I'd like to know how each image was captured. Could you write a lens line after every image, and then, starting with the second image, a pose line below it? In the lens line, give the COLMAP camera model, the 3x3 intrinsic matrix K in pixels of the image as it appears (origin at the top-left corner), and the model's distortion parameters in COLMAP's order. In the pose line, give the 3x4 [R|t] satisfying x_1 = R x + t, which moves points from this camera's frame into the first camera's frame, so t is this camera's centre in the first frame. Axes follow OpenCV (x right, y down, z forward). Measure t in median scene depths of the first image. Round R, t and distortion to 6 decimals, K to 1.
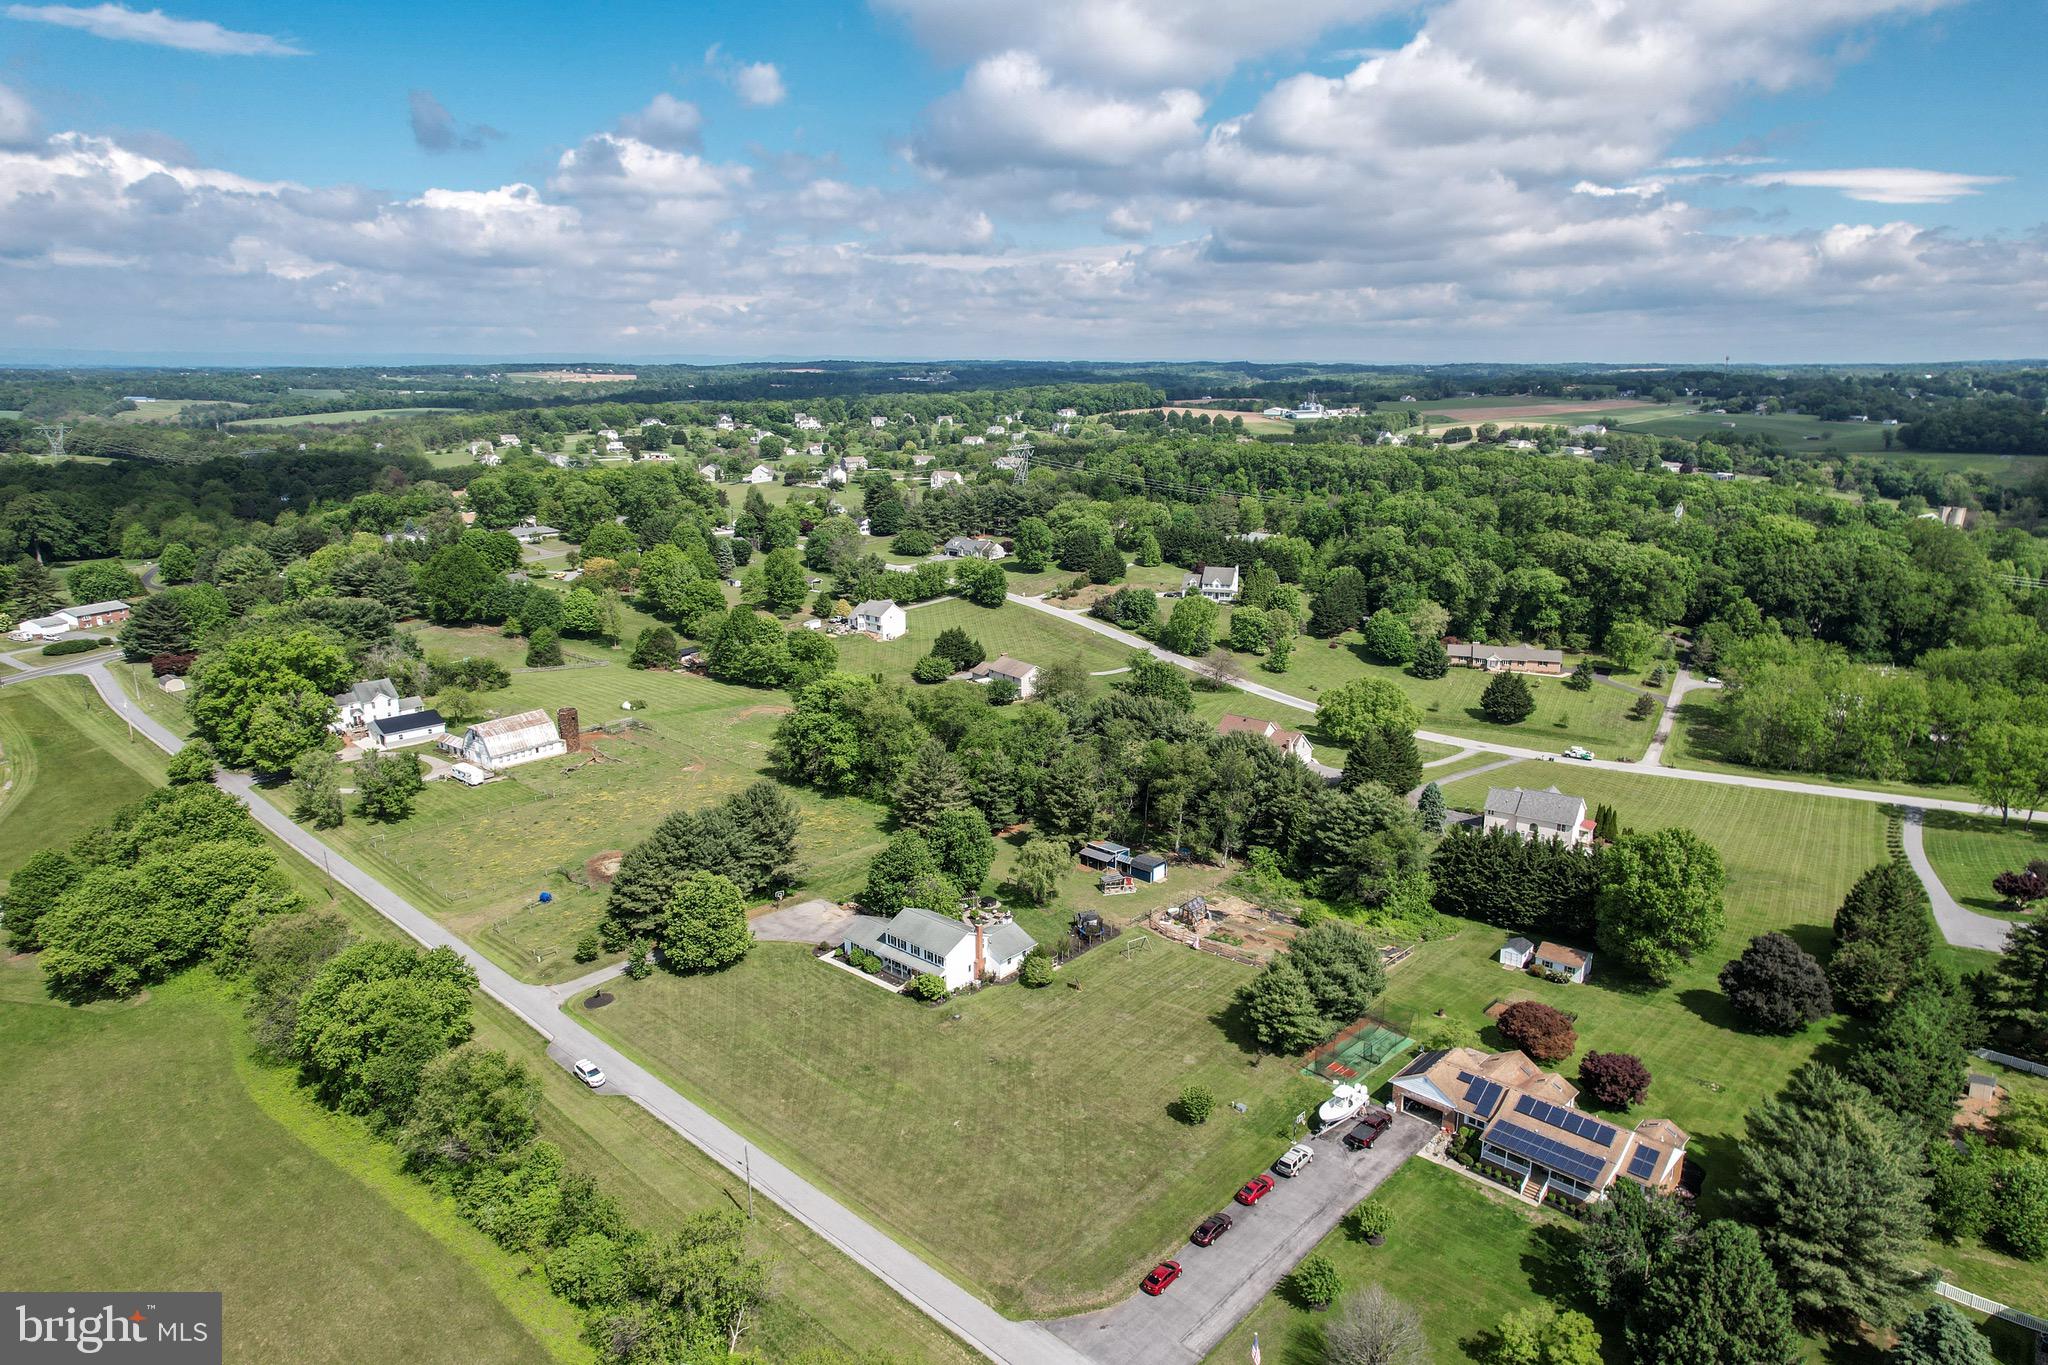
lens RADIAL K [[1293.3, 0, 1024.0], [0, 1293.3, 682.5], [0, 0, 1]] dist [-0.007844, 0.003780]
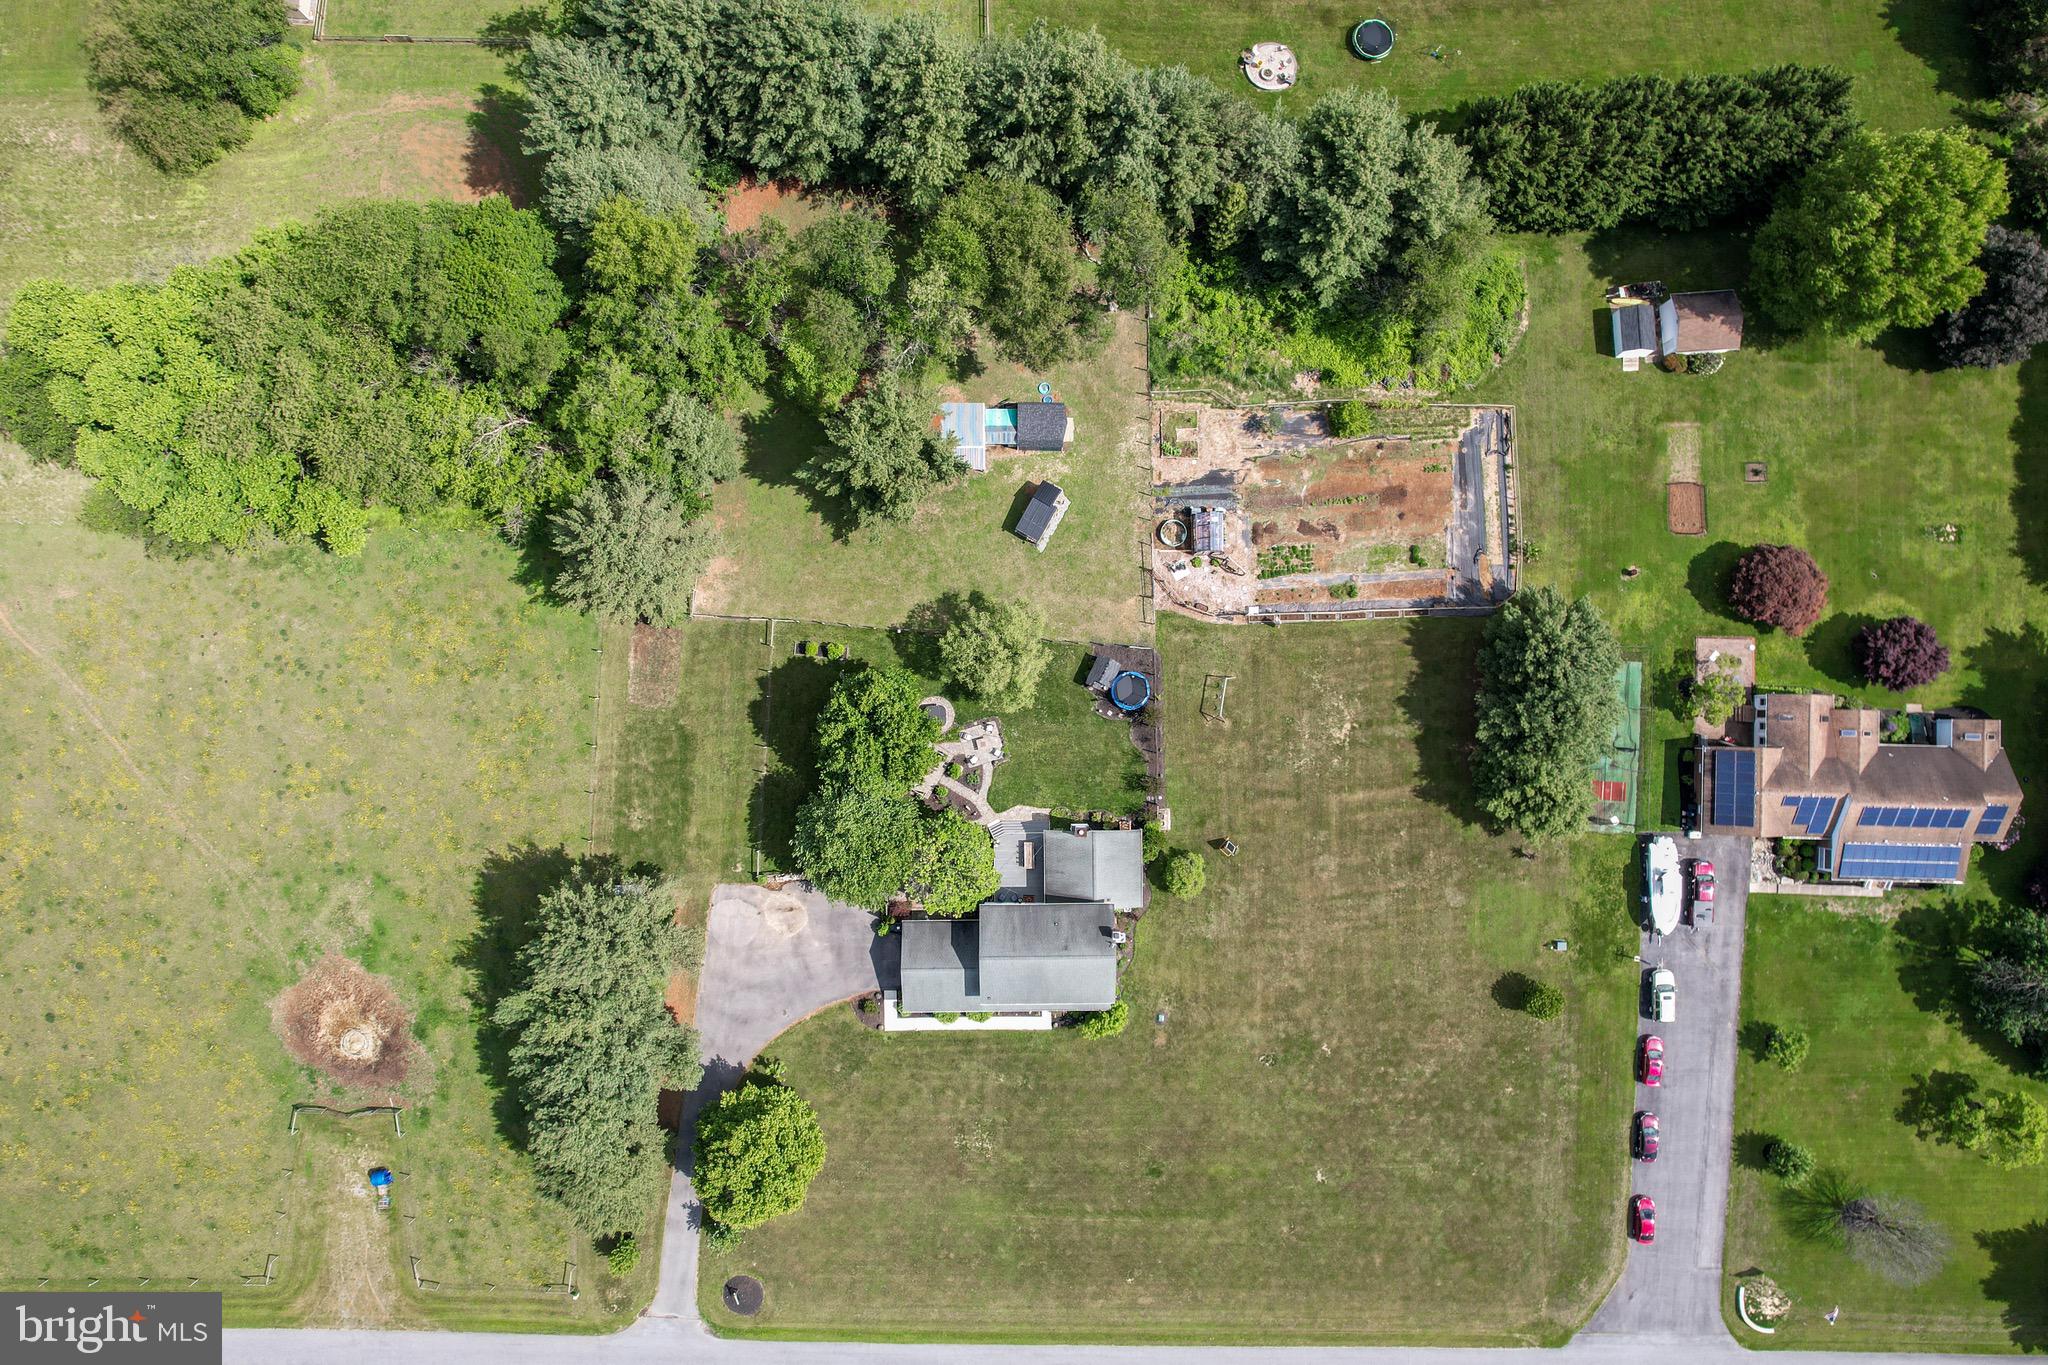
lens RADIAL K [[1308.7, 0, 1027.9], [0, 1308.7, 688.2], [0, 0, 1]] dist [-0.068522, 0.056326]
pose [[0.744649, -0.667318, 0.013618, 0.006045], [0.163090, 0.201698, 0.965774, -0.421490], [-0.647225, -0.716941, 0.259027, 0.812536]]
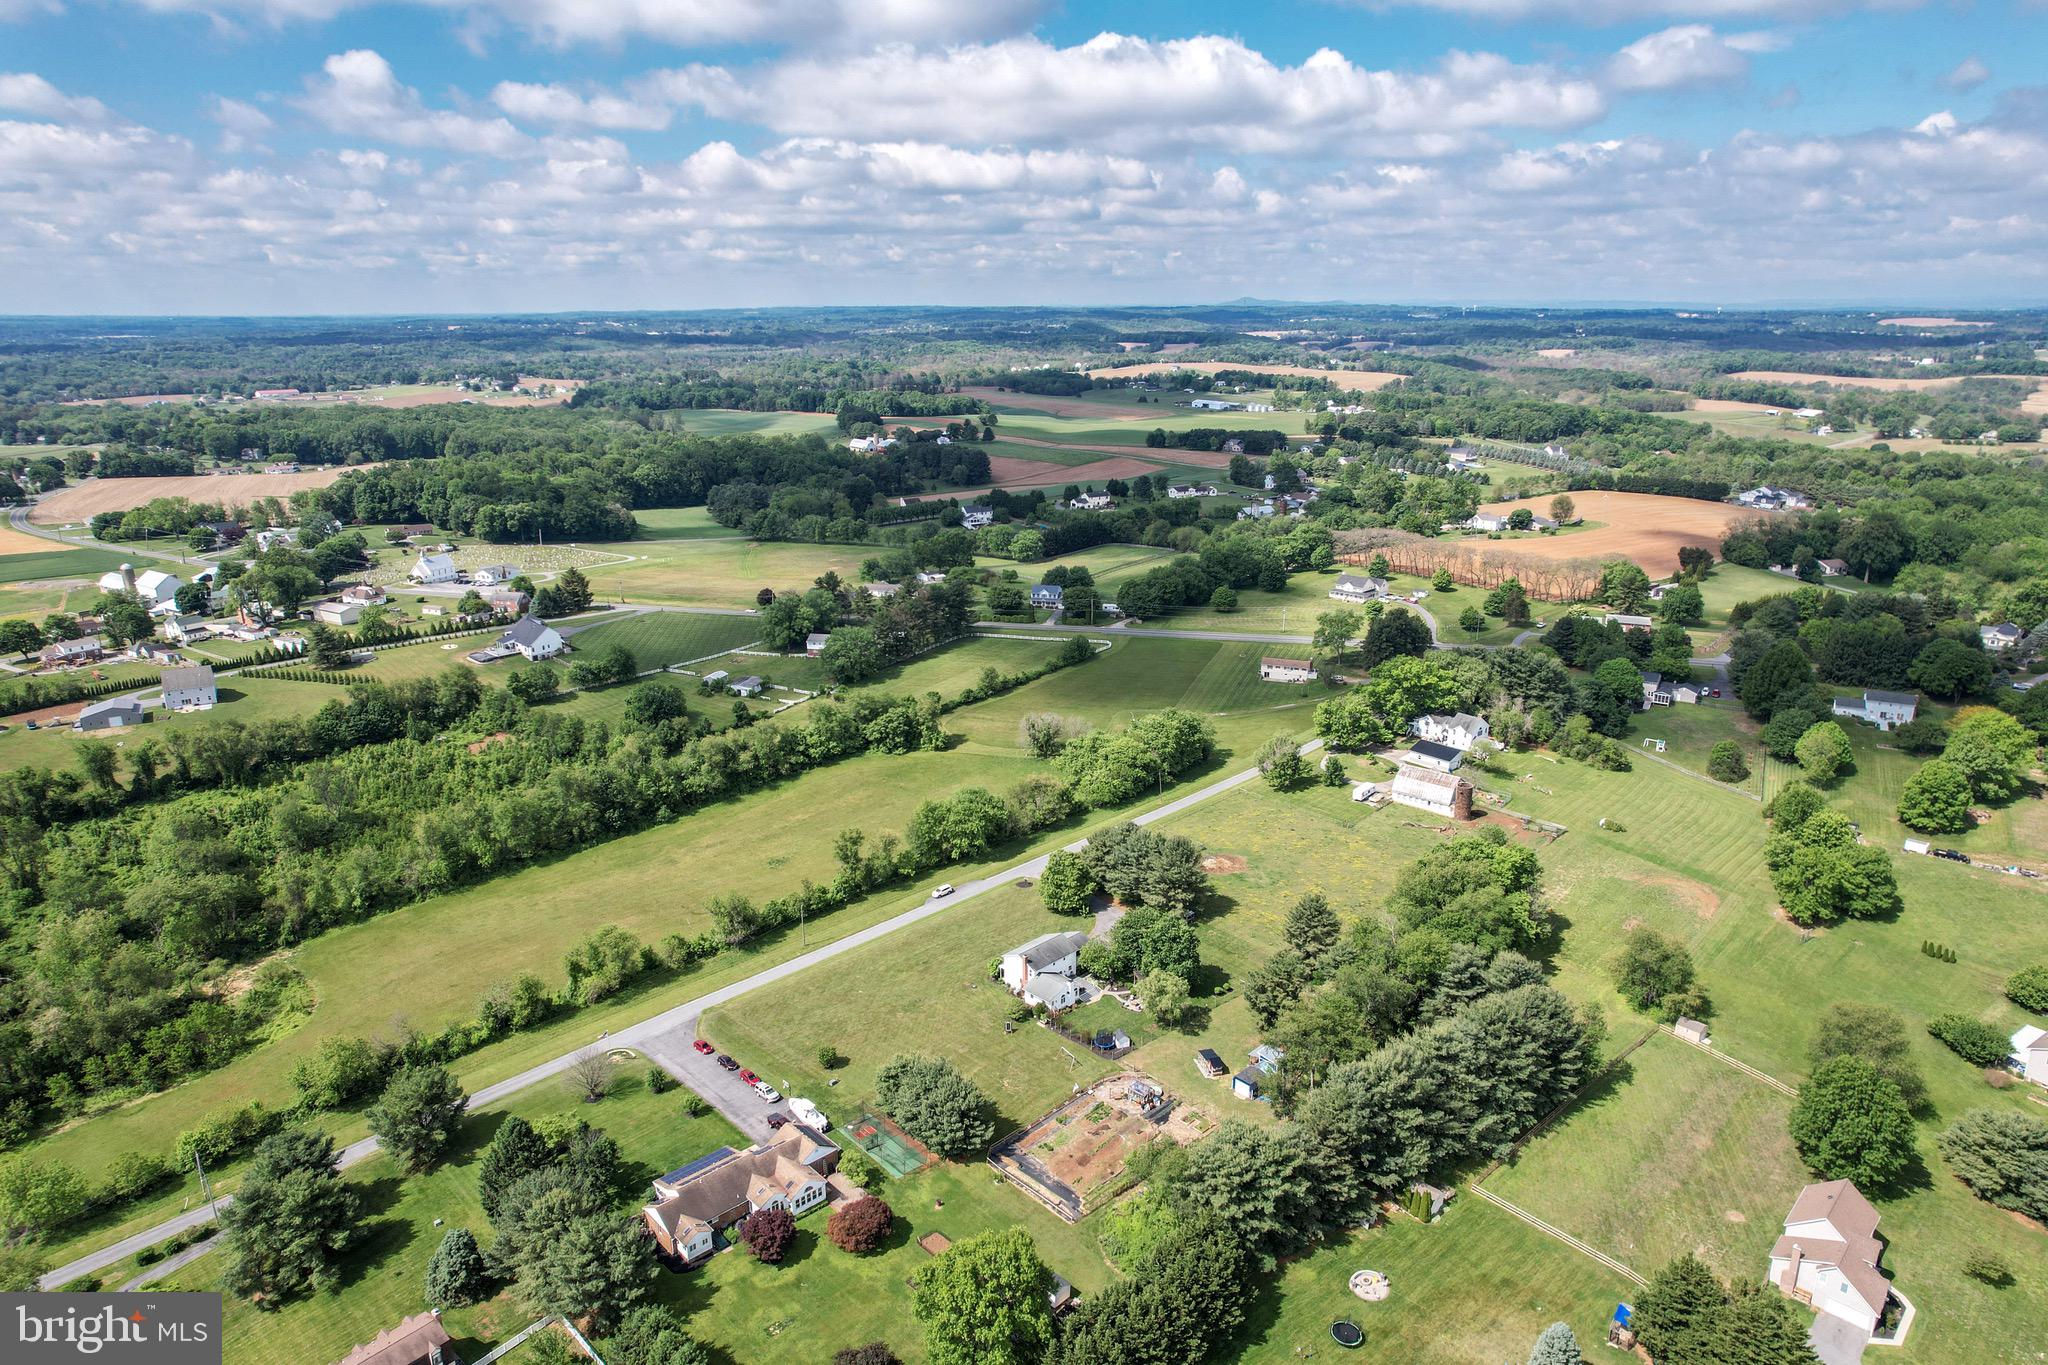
lens RADIAL K [[1274.3, 0, 1020.4], [0, 1274.3, 746.2], [0, 0, 1]] dist [-0.049360, 0.056677]
pose [[-0.063601, 0.331759, -0.941218, 1.014877], [-0.238577, 0.910726, 0.337133, -0.413352], [0.969039, 0.245995, 0.021226, 0.780966]]
